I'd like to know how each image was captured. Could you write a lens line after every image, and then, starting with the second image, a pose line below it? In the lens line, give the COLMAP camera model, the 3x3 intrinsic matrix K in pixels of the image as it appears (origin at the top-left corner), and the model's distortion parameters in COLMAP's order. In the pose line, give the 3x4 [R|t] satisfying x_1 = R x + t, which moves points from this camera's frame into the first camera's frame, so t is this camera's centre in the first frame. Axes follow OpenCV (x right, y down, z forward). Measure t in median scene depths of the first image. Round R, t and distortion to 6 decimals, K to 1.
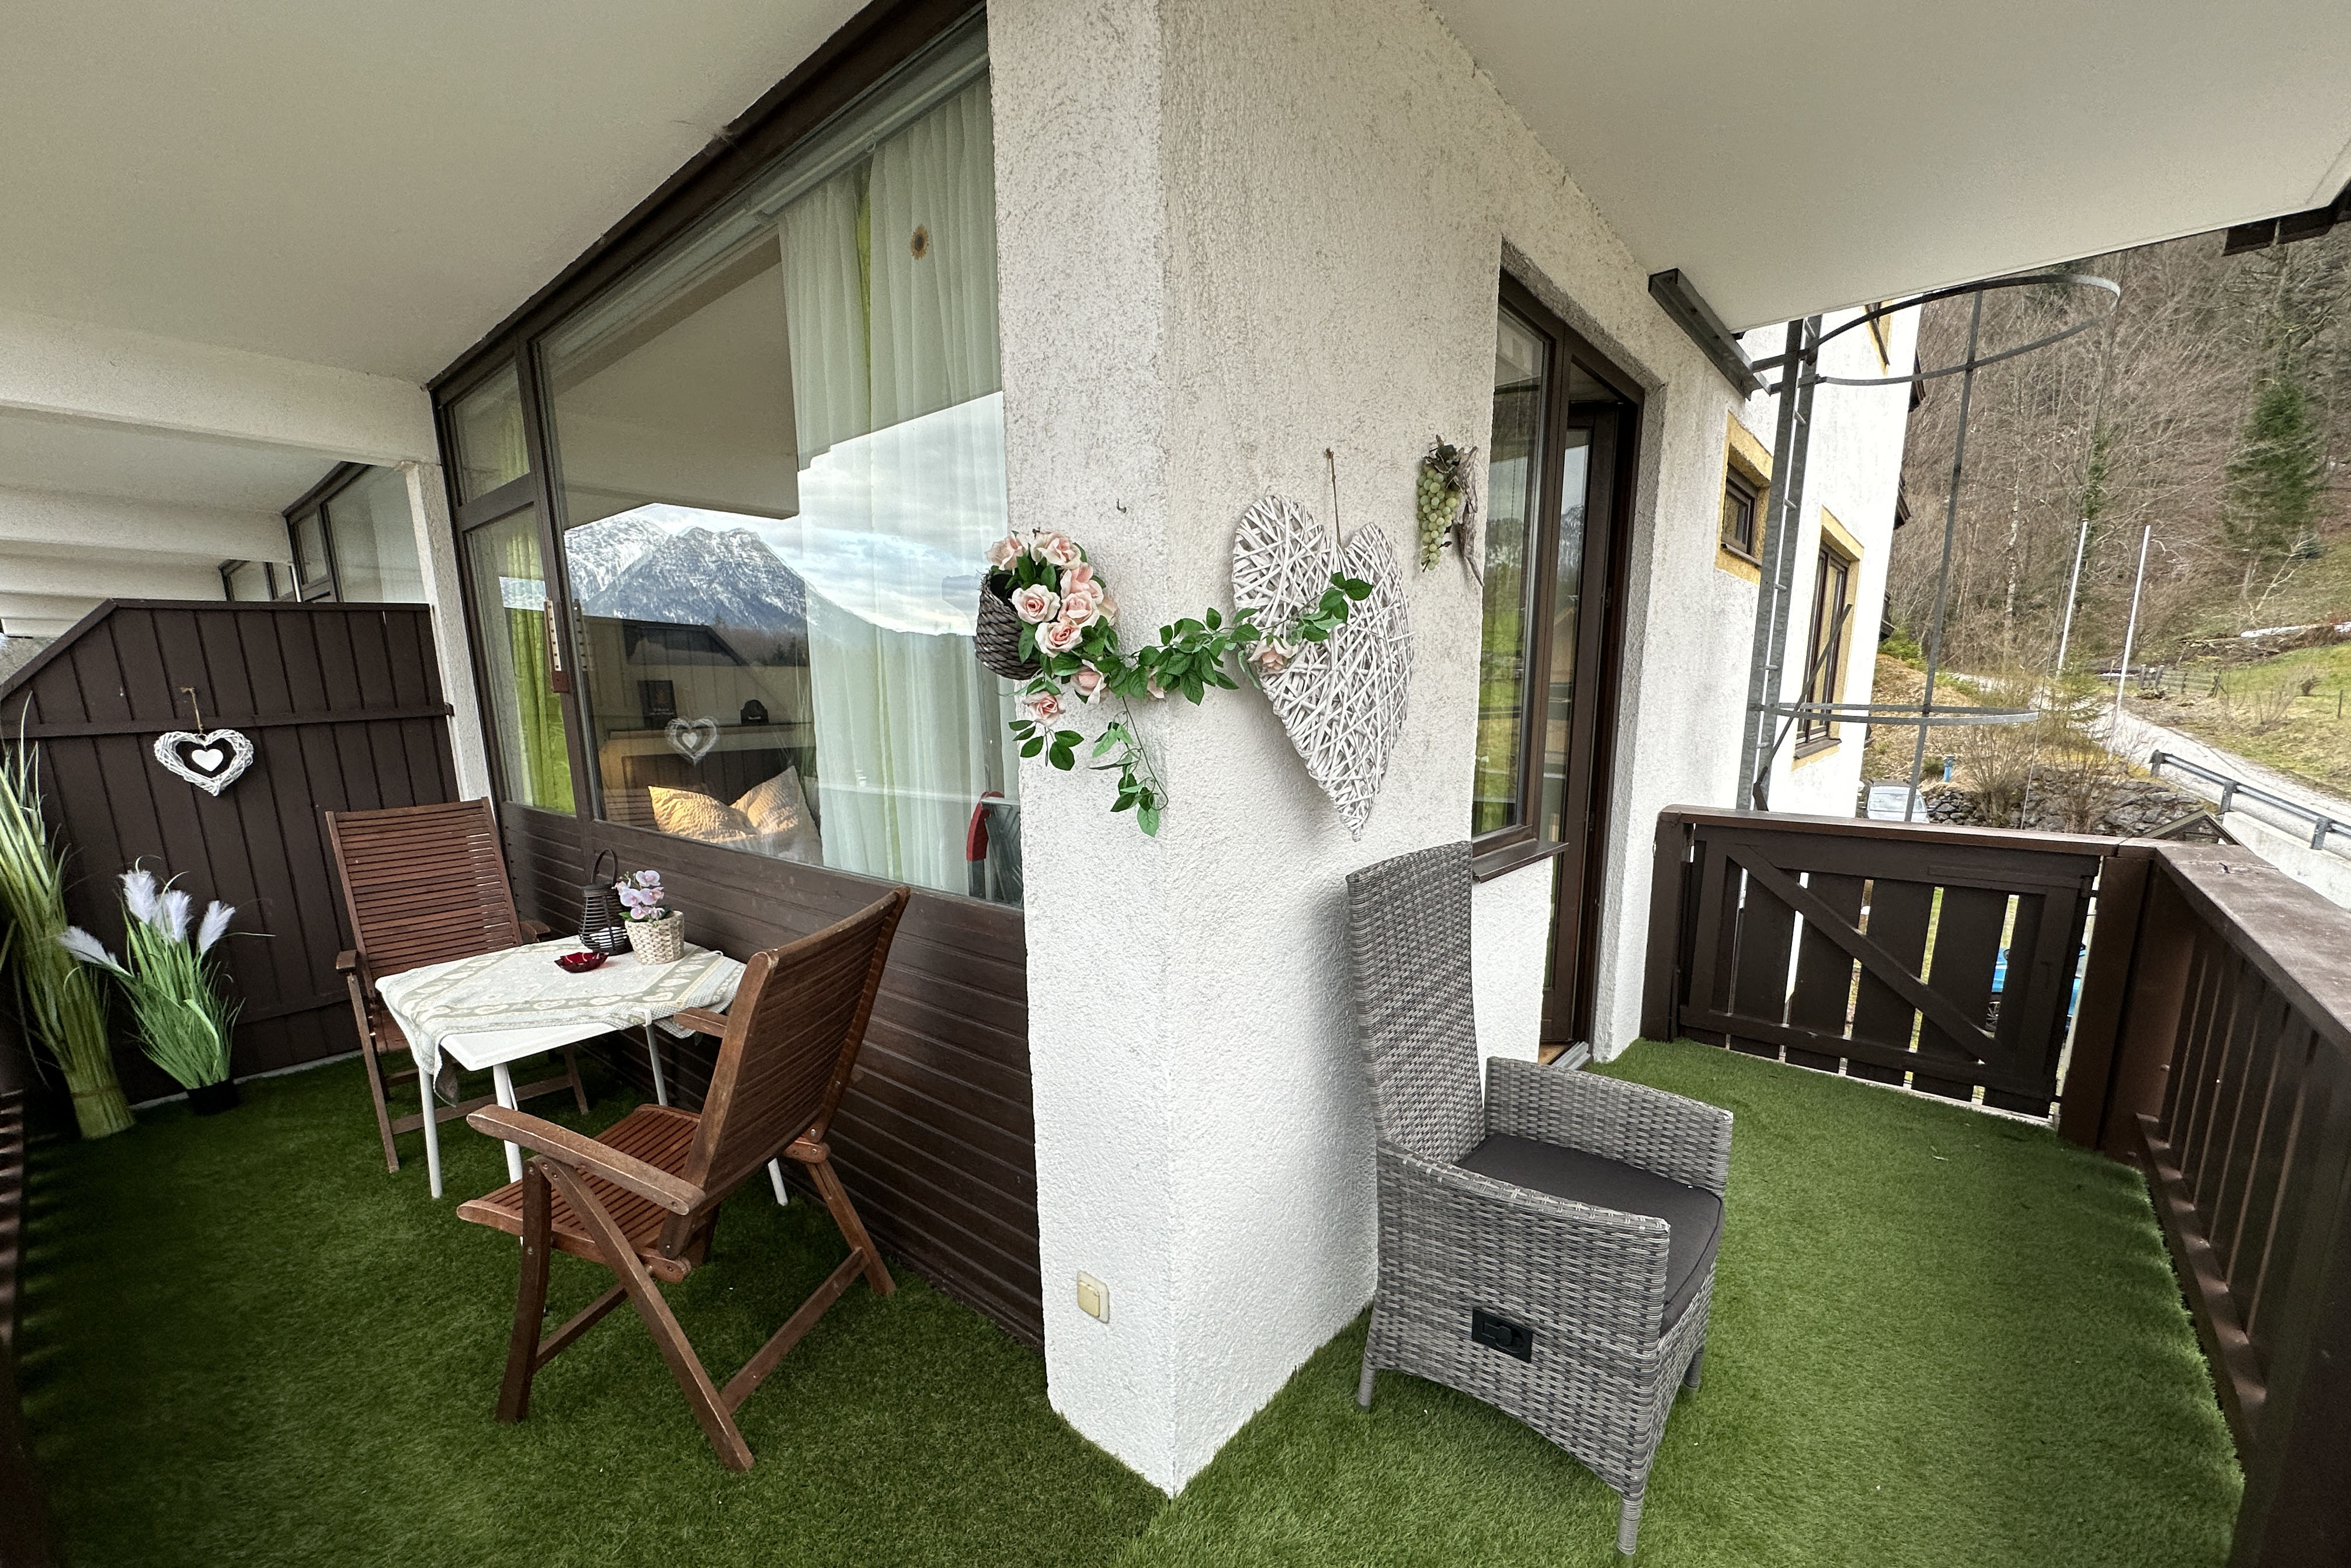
lens RADIAL K [[932.3, 0, 1175.5], [0, 932.3, 784.0], [0, 0, 1]] dist [0.001659, 0.000549]
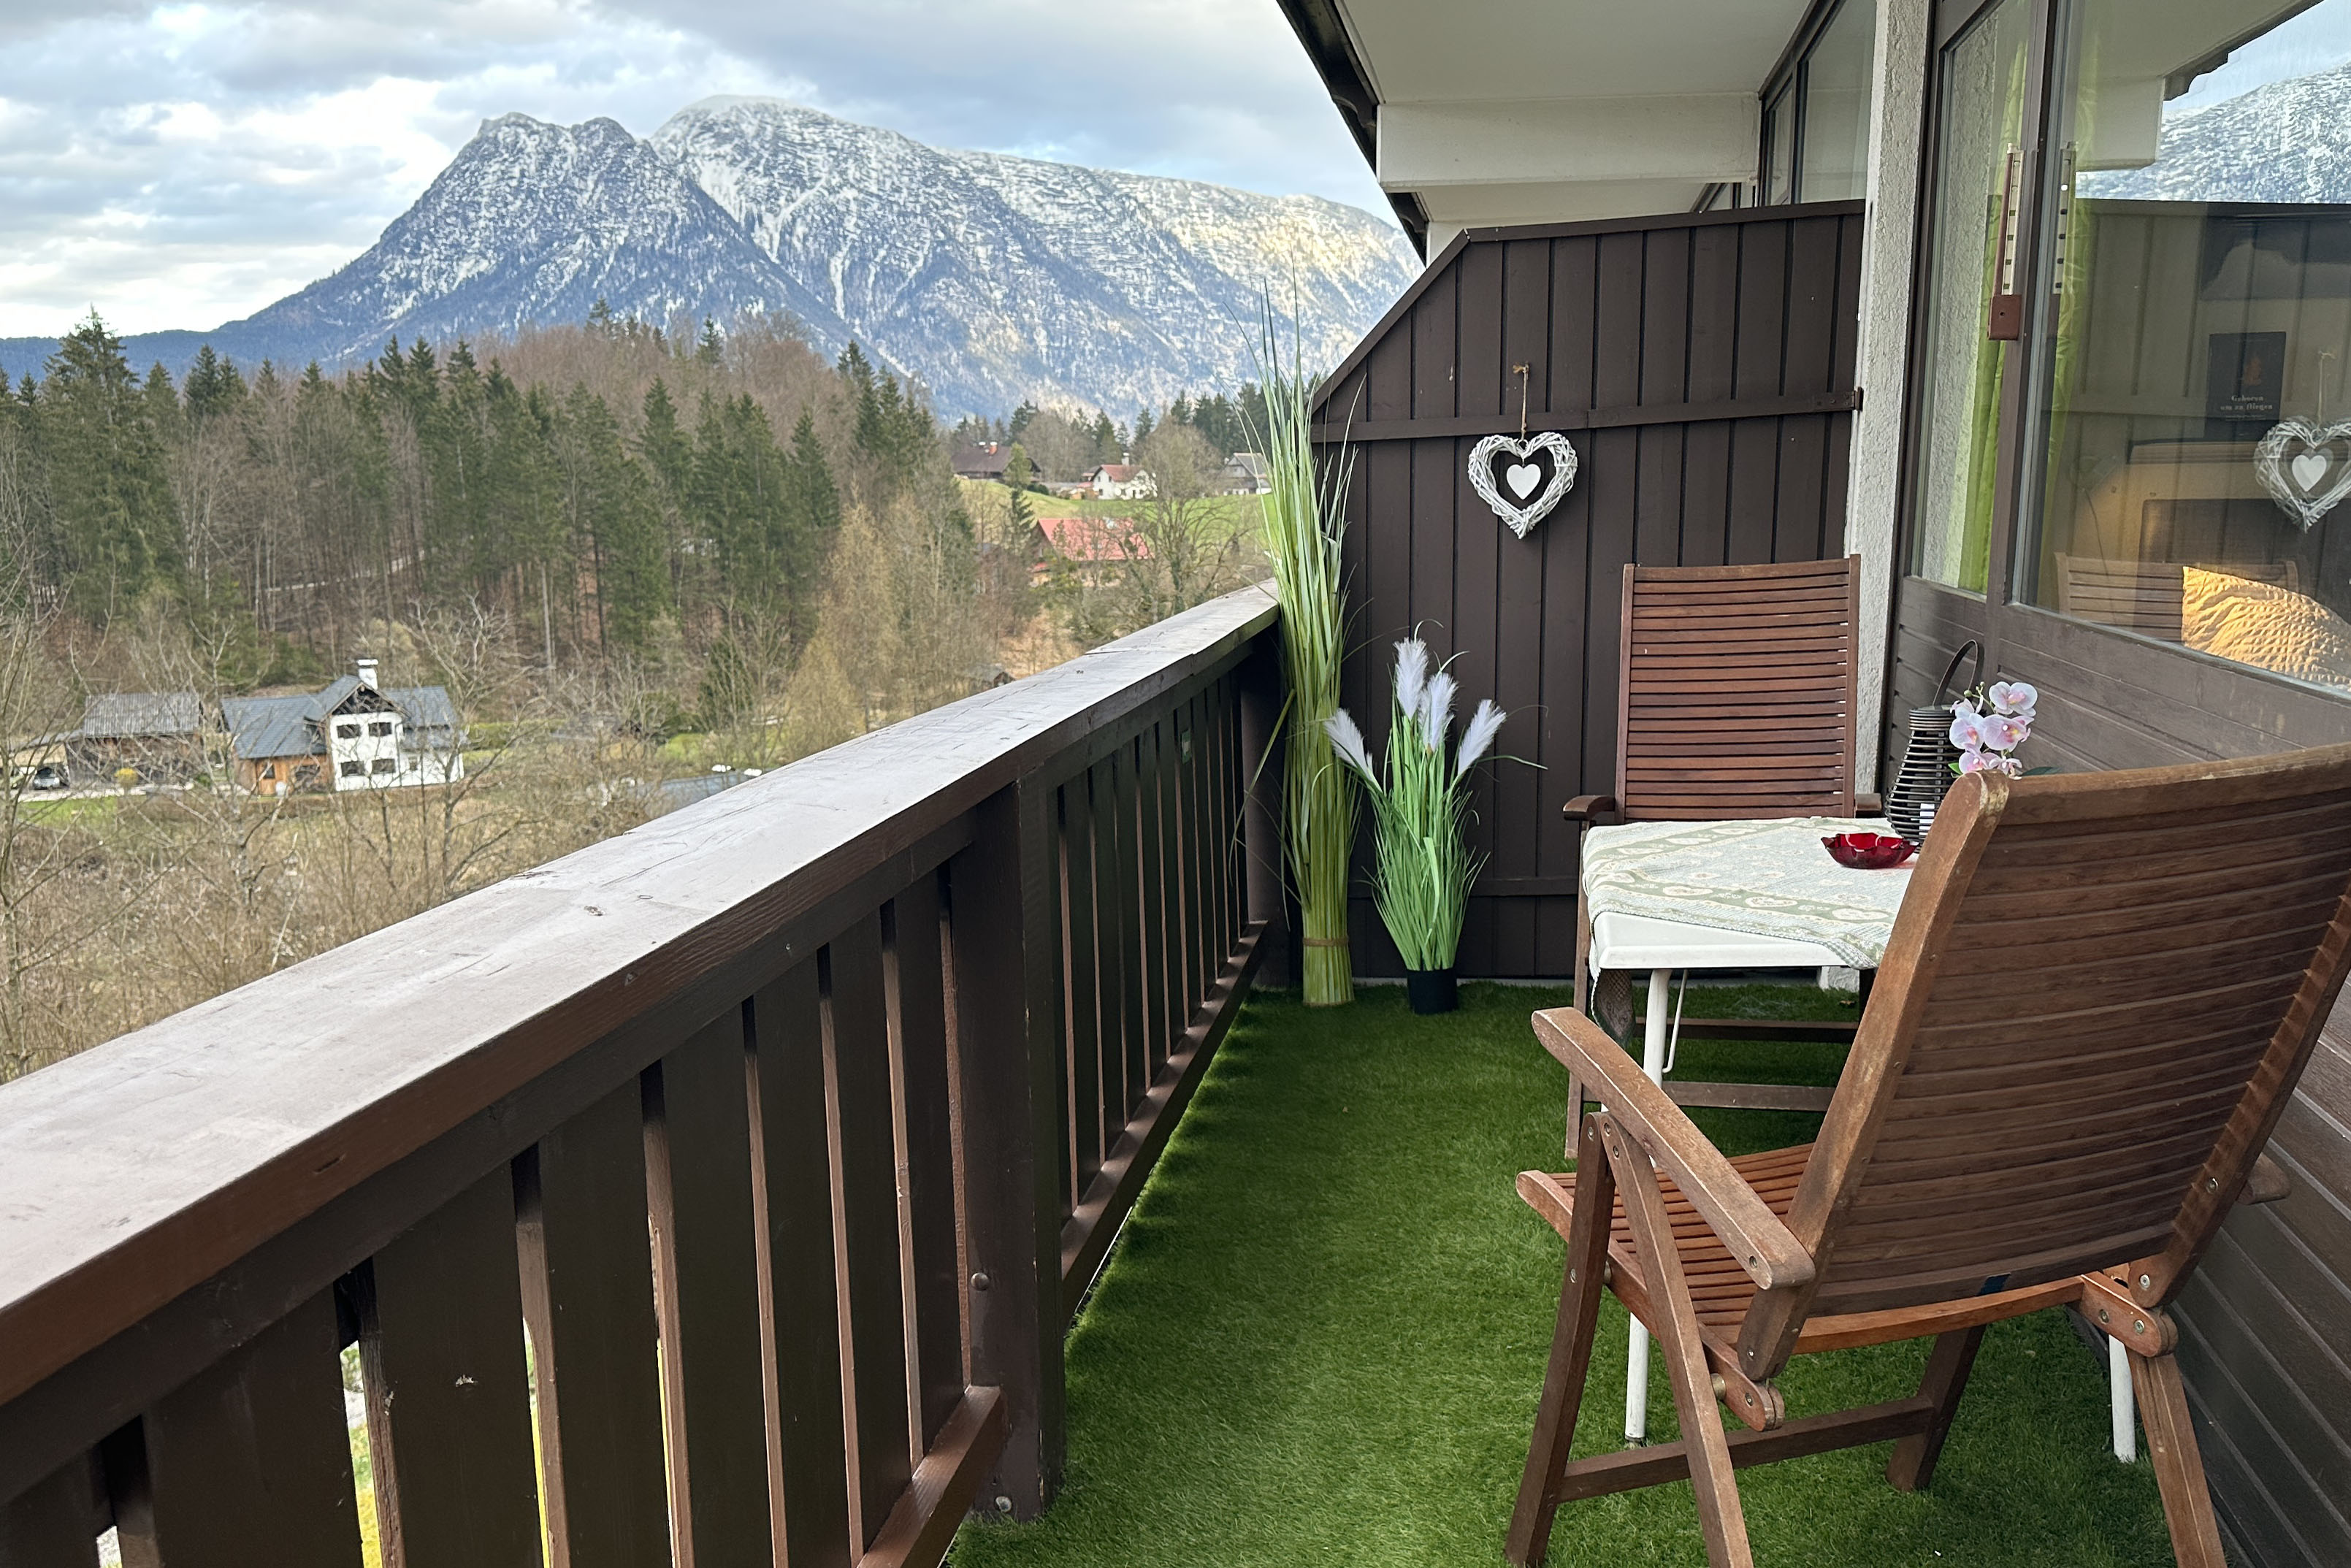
lens RADIAL K [[2149.7, 0, 1177.6], [0, 2149.7, 833.8], [0, 0, 1]] dist [0.103105, -0.285947]
pose [[0.508331, 0.149571, -0.848073, 0.111411], [-0.087038, 0.988682, 0.122199, 0.057664], [0.856752, 0.011697, 0.515596, 0.078432]]
